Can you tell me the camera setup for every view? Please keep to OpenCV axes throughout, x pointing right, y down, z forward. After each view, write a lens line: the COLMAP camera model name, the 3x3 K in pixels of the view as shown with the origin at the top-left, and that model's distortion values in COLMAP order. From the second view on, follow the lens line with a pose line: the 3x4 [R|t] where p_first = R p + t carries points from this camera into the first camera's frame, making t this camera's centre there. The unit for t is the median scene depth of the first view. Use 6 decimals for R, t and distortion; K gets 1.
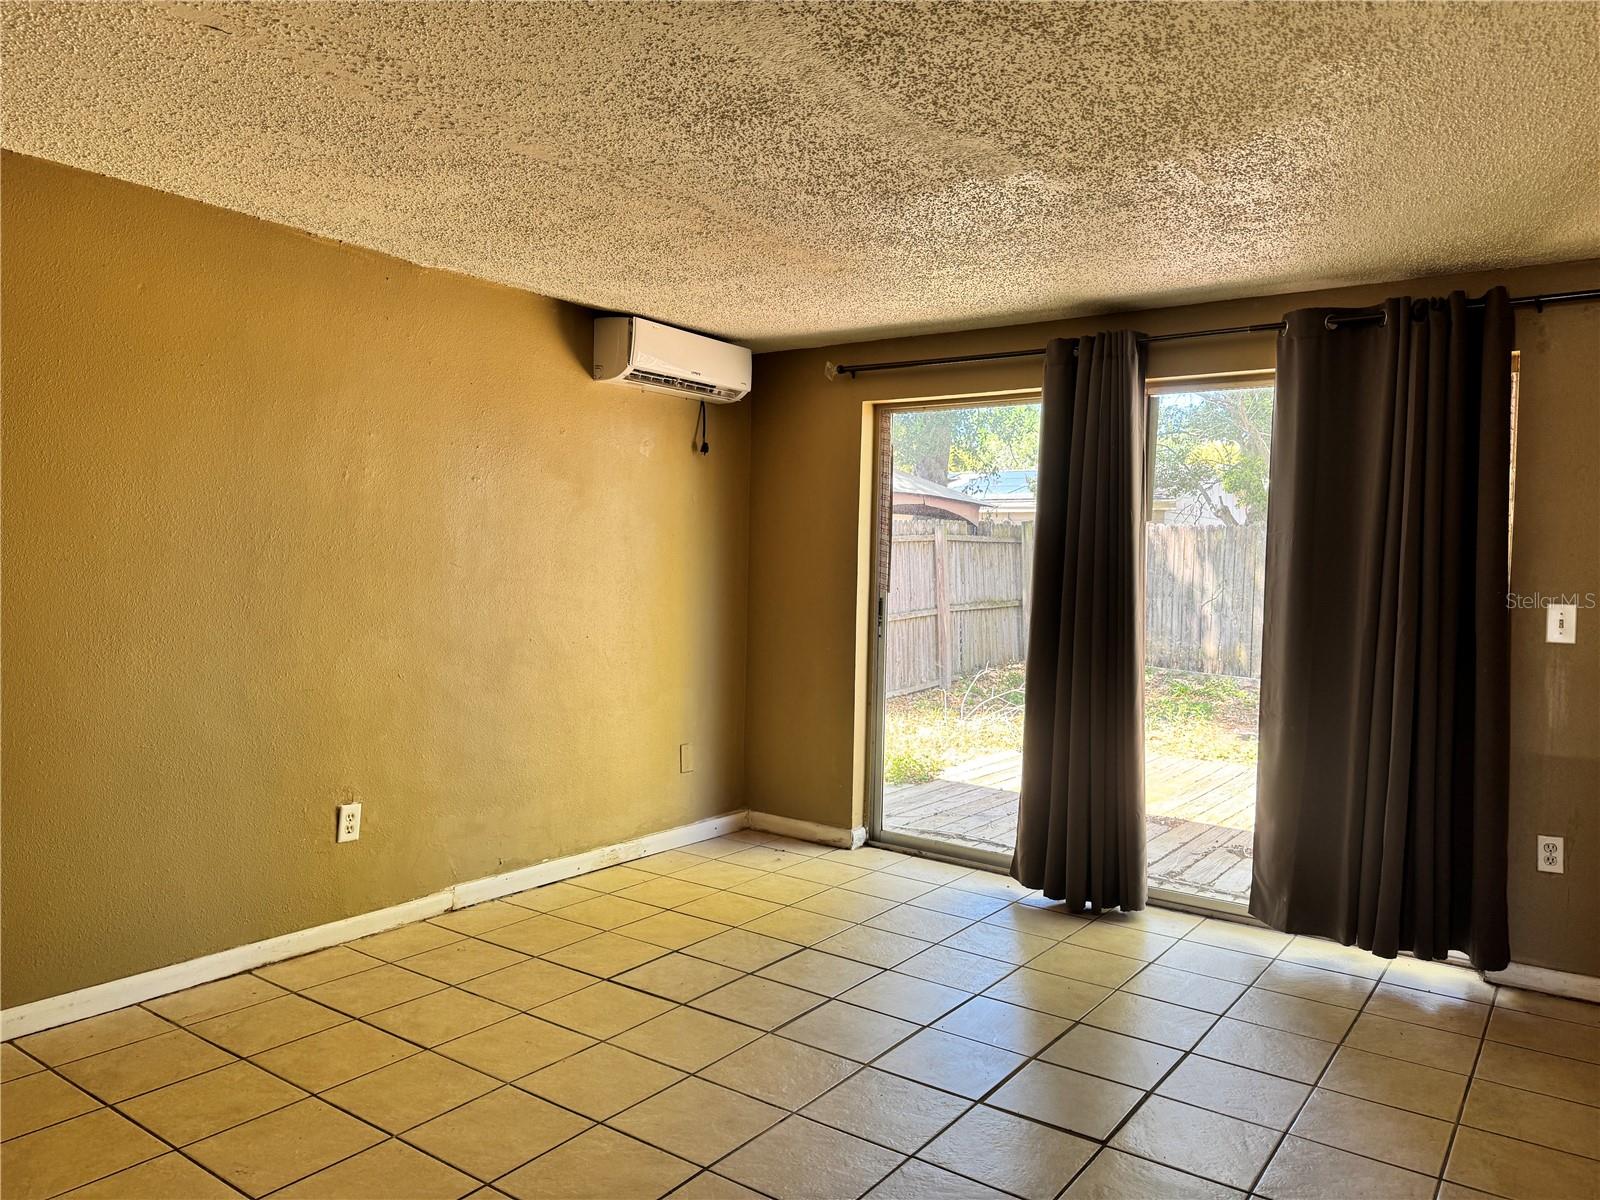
lens RADIAL K [[1134.4, 0, 800.4], [0, 1134.4, 608.3], [0, 0, 1]] dist [-0.003220, 0.000499]
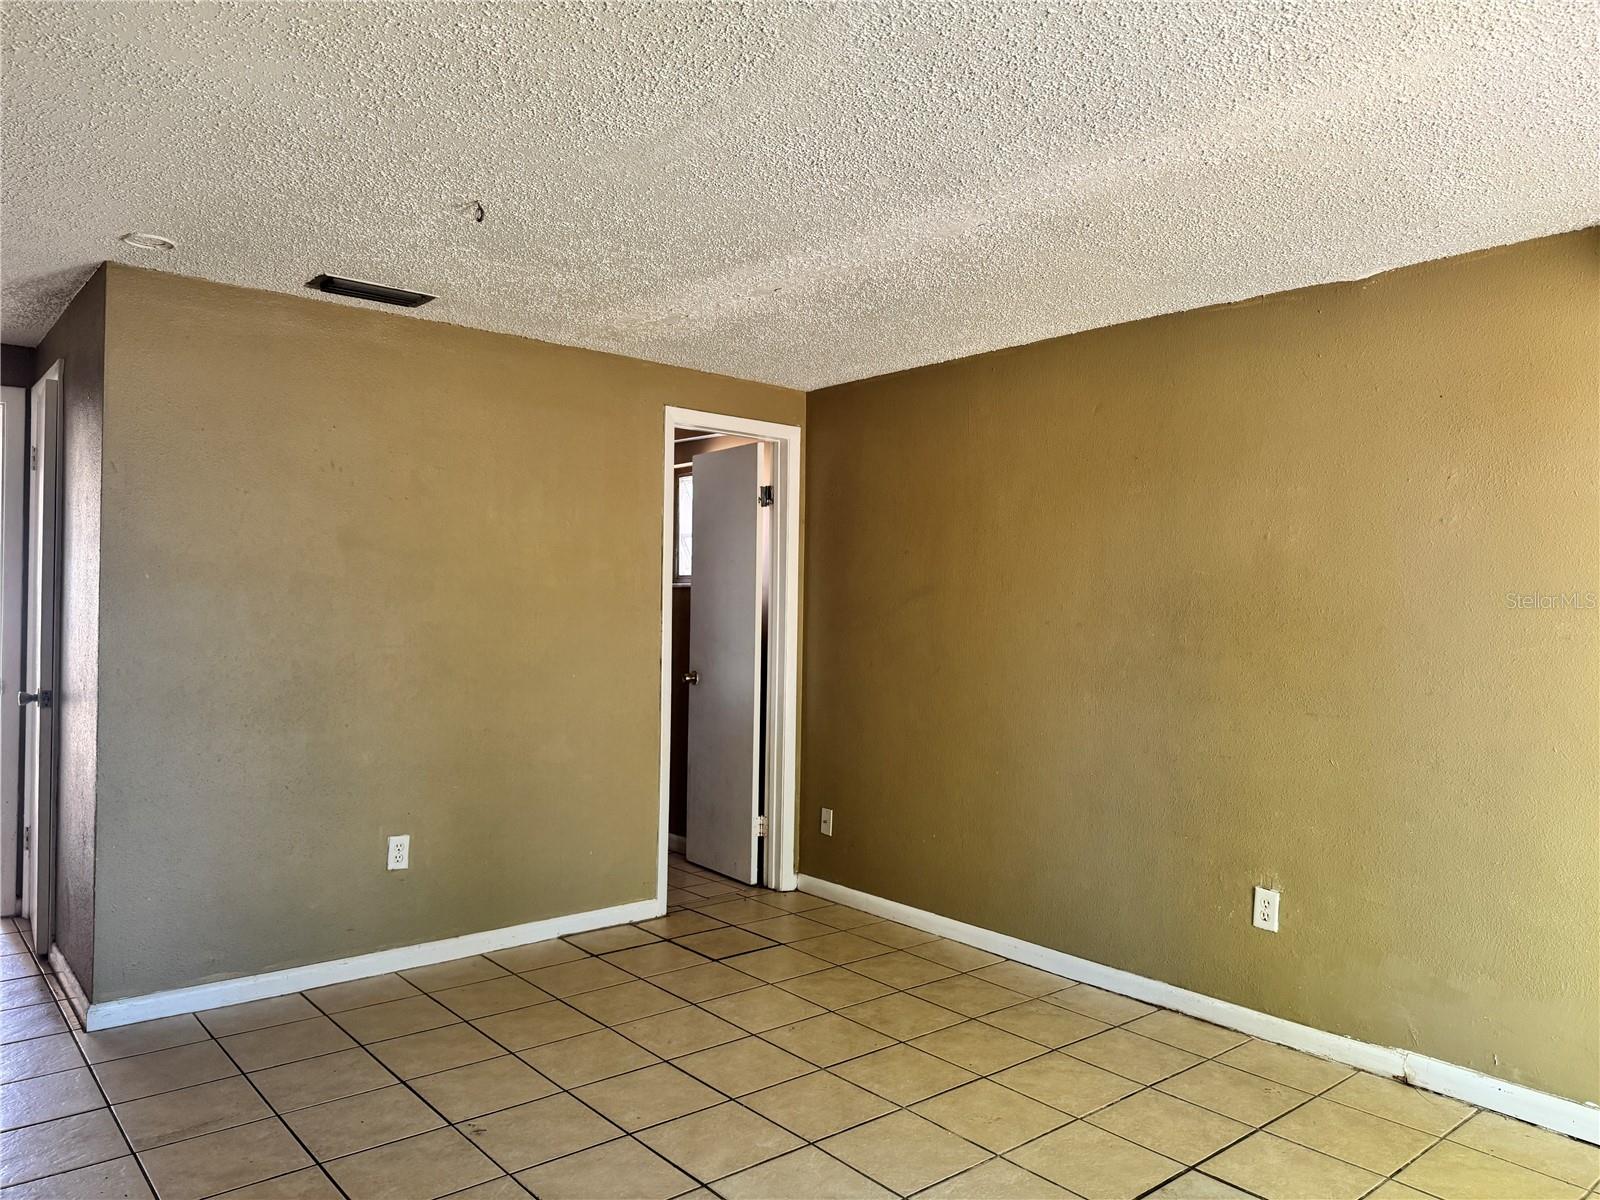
lens RADIAL K [[1134.4, 0, 802.8], [0, 1134.4, 595.9], [0, 0, 1]] dist [-0.003220, 0.000499]
pose [[-0.240794, -0.033438, -0.970000, 0.627516], [-0.064797, 0.997730, -0.018308, -0.026282], [0.968411, 0.058445, -0.242414, 0.878391]]
